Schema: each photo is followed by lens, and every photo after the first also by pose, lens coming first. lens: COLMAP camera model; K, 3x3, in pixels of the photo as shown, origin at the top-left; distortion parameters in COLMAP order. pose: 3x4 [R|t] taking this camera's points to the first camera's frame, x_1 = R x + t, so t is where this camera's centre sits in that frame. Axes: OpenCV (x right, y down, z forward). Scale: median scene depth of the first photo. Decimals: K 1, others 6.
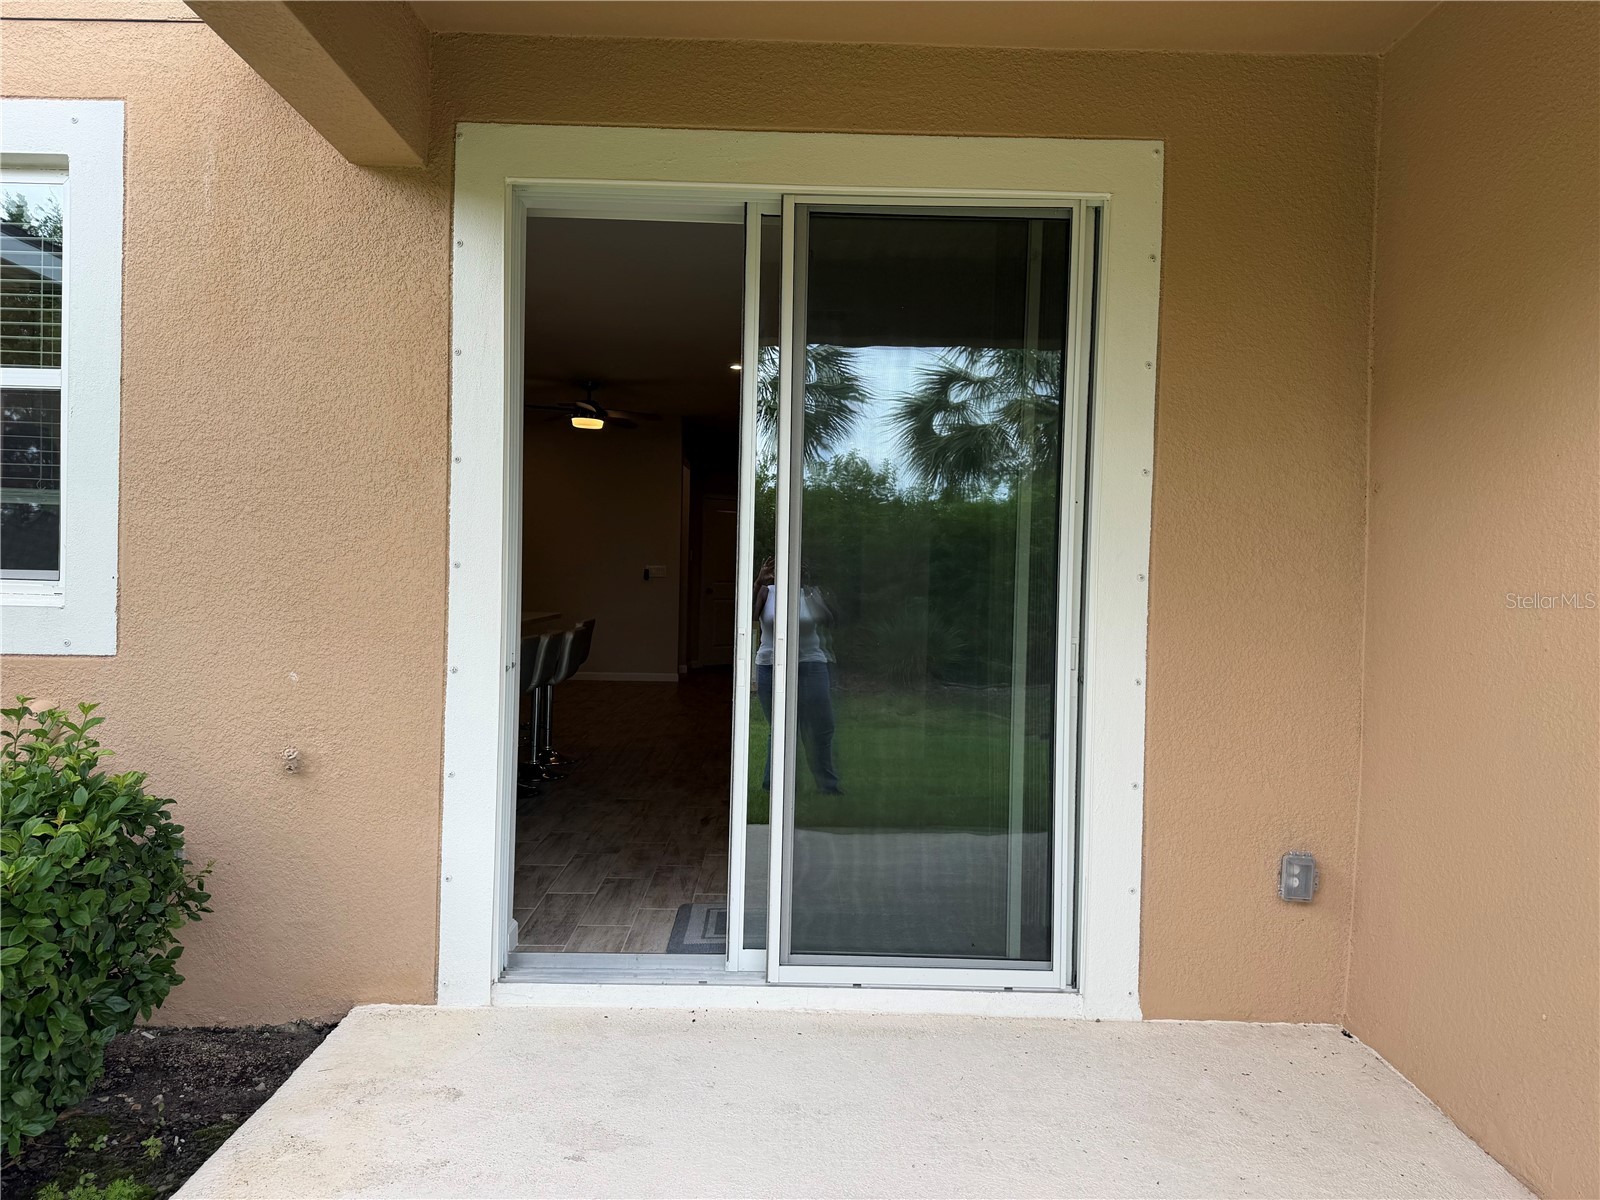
lens RADIAL K [[1114.0, 0, 800.0], [0, 1114.0, 600.0], [0, 0, 1]] dist [0.112876, -0.142751]
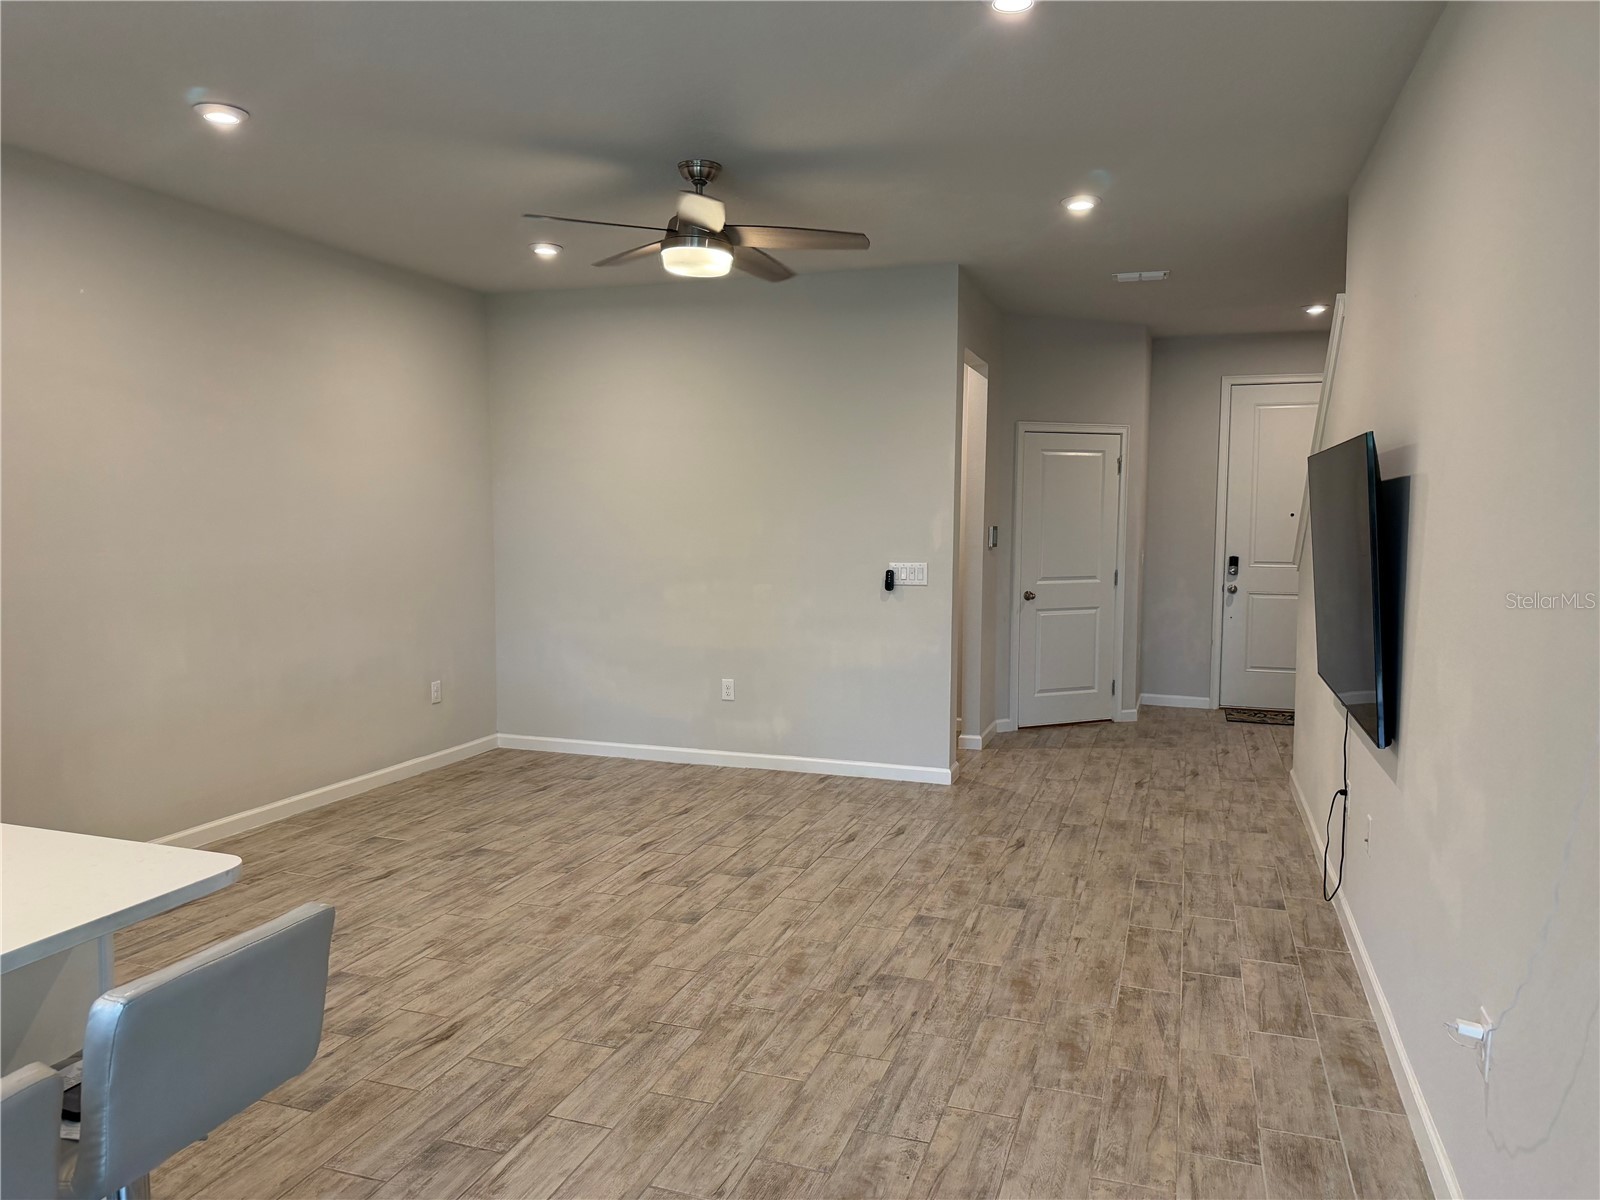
lens RADIAL K [[1112.5, 0, 805.4], [0, 1112.5, 576.8], [0, 0, 1]] dist [0.070038, -0.139771]
pose [[0.946434, 0.007110, -0.322819, -0.006498], [0.001646, 0.999638, 0.026844, -0.038556], [0.322893, -0.025937, 0.946080, 0.492900]]
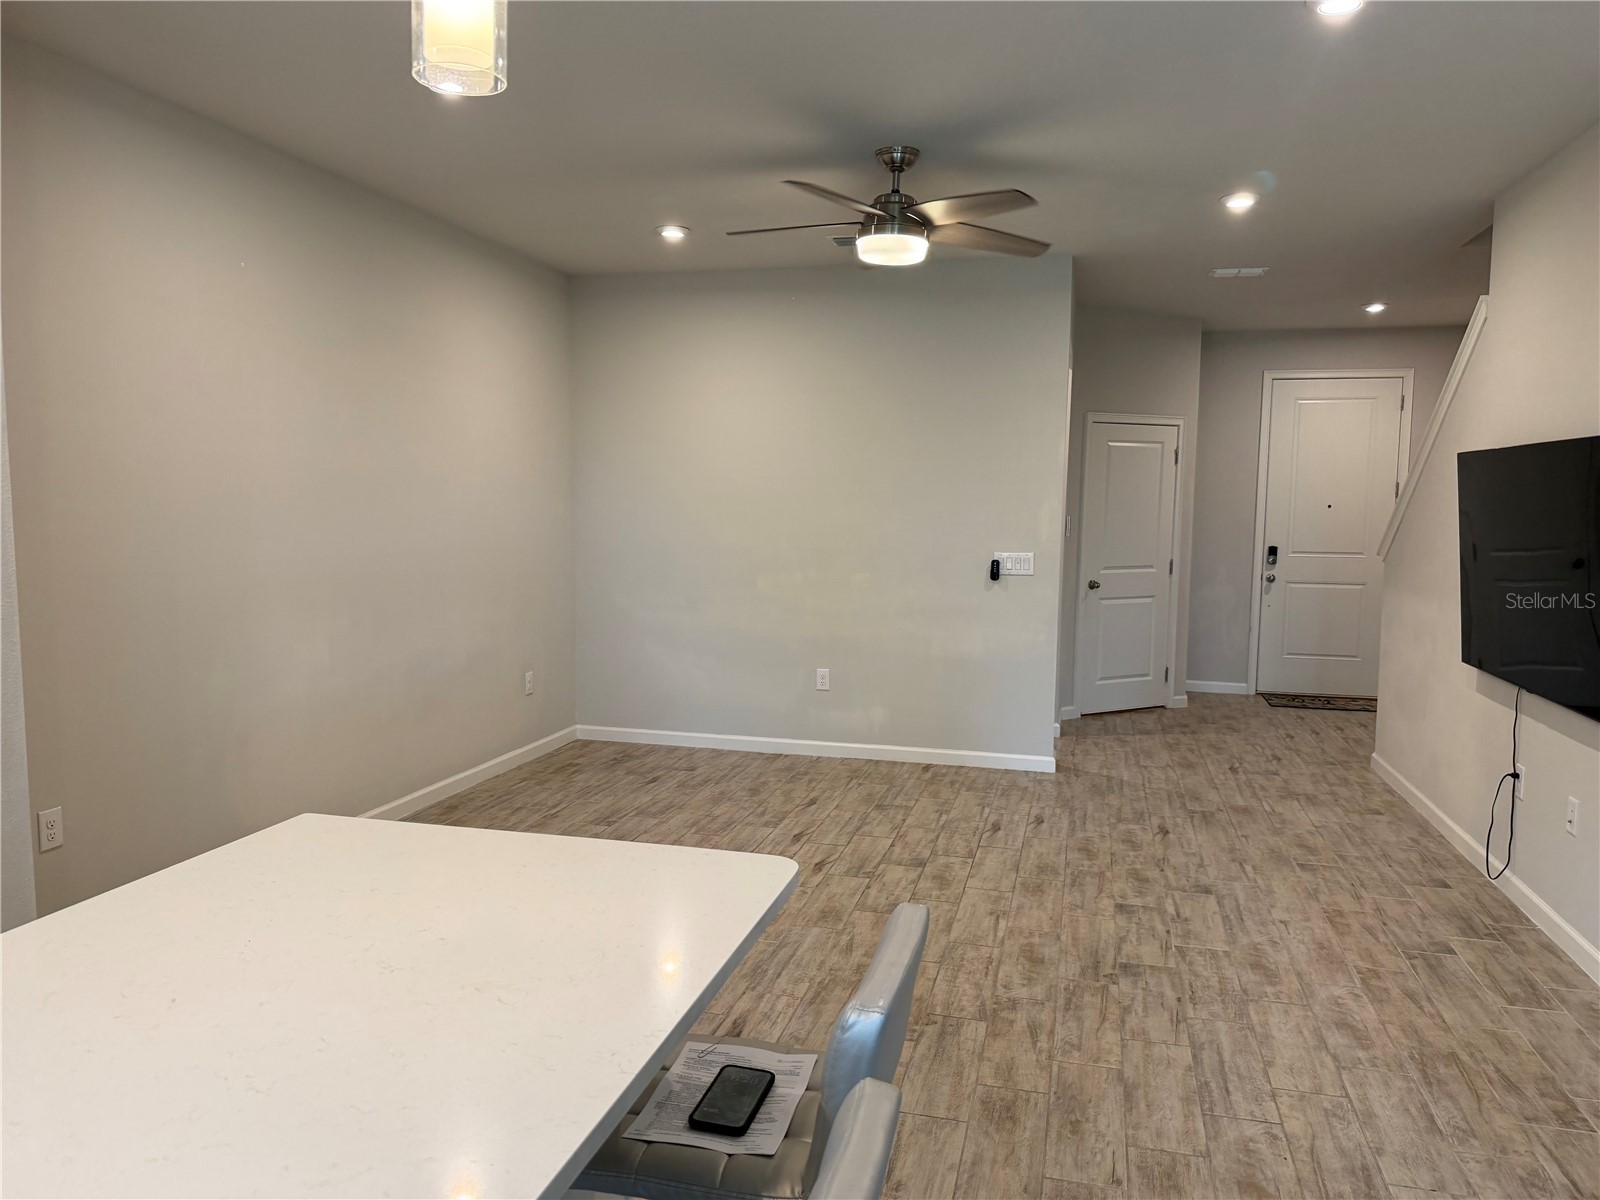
lens RADIAL K [[1114.4, 0, 795.4], [0, 1114.4, 581.9], [0, 0, 1]] dist [-0.026439, -0.006484]
pose [[0.963390, 0.014038, -0.267736, -0.087961], [-0.002322, 0.999028, 0.044027, -0.039966], [0.268094, -0.041794, 0.962486, 0.472291]]
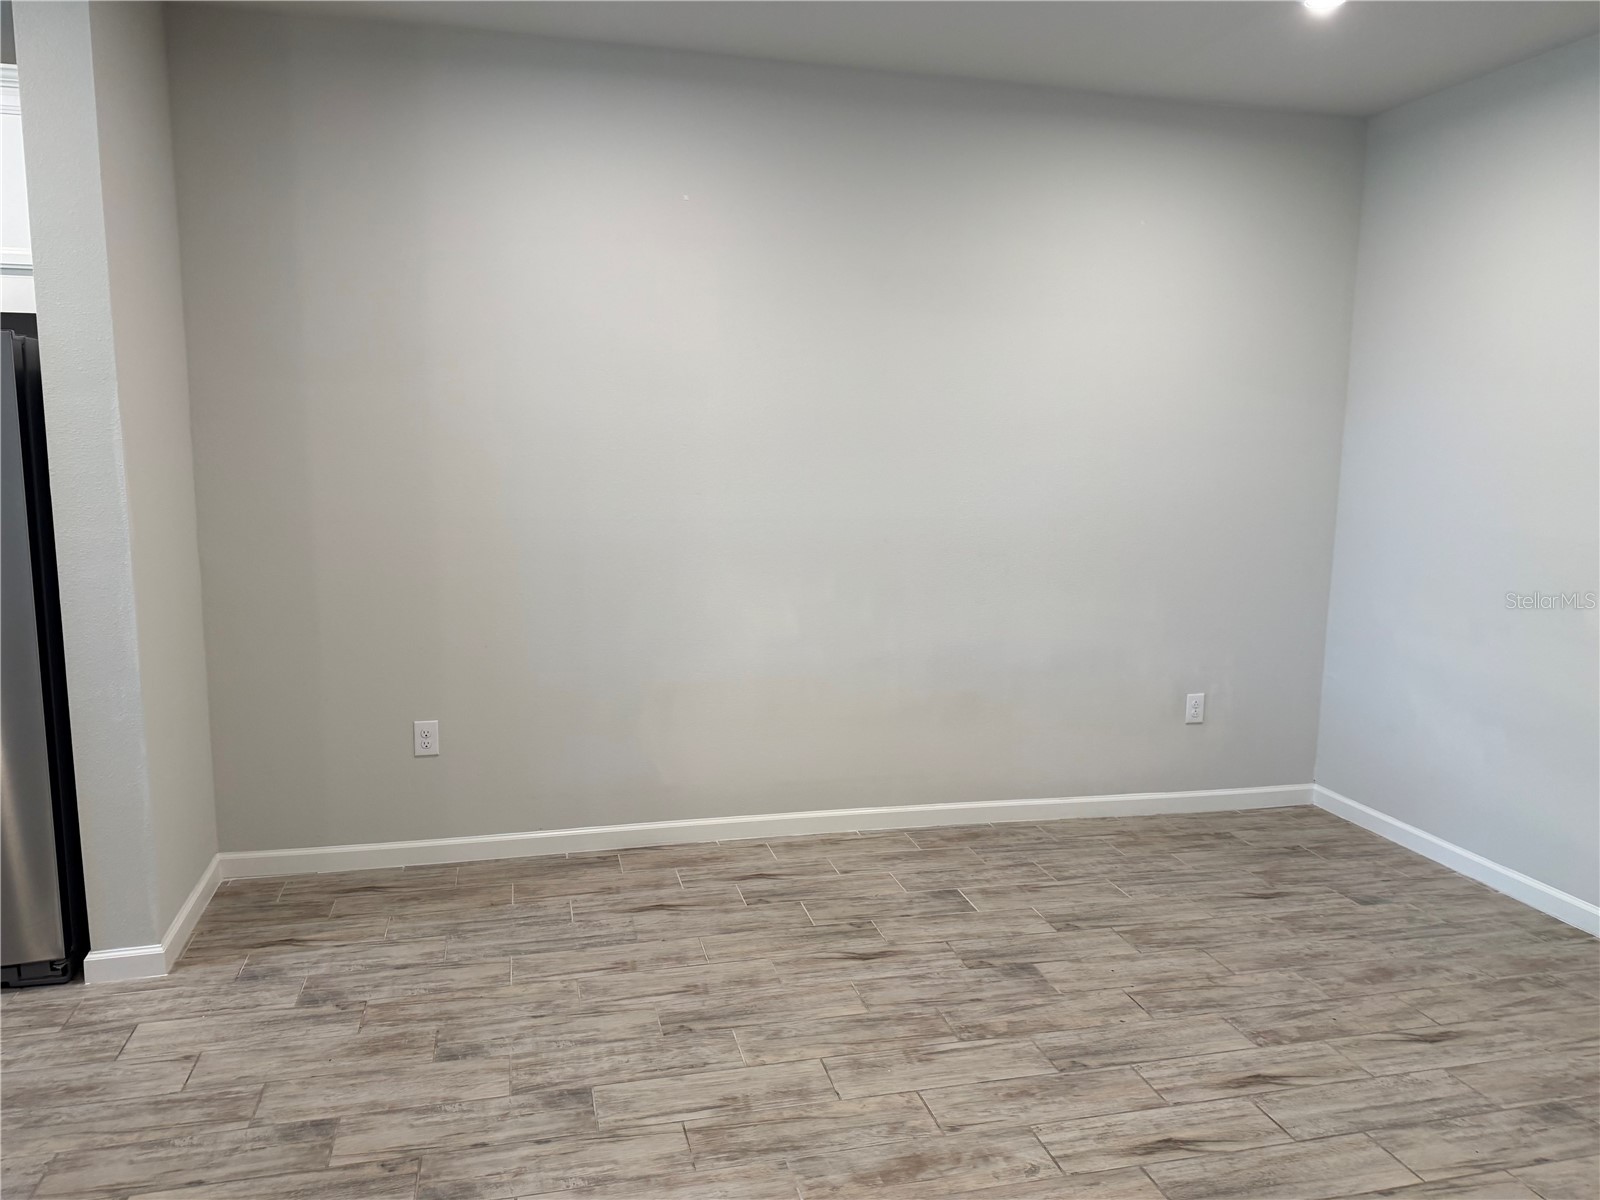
lens RADIAL K [[1137.6, 0, 800.0], [0, 1137.6, 600.0], [0, 0, 1]] dist [0.047385, -0.047992]
pose [[0.248905, 0.129897, -0.959778, -0.008666], [-0.044466, 0.991453, 0.122652, -0.048268], [0.967507, 0.012149, 0.252553, 0.714295]]
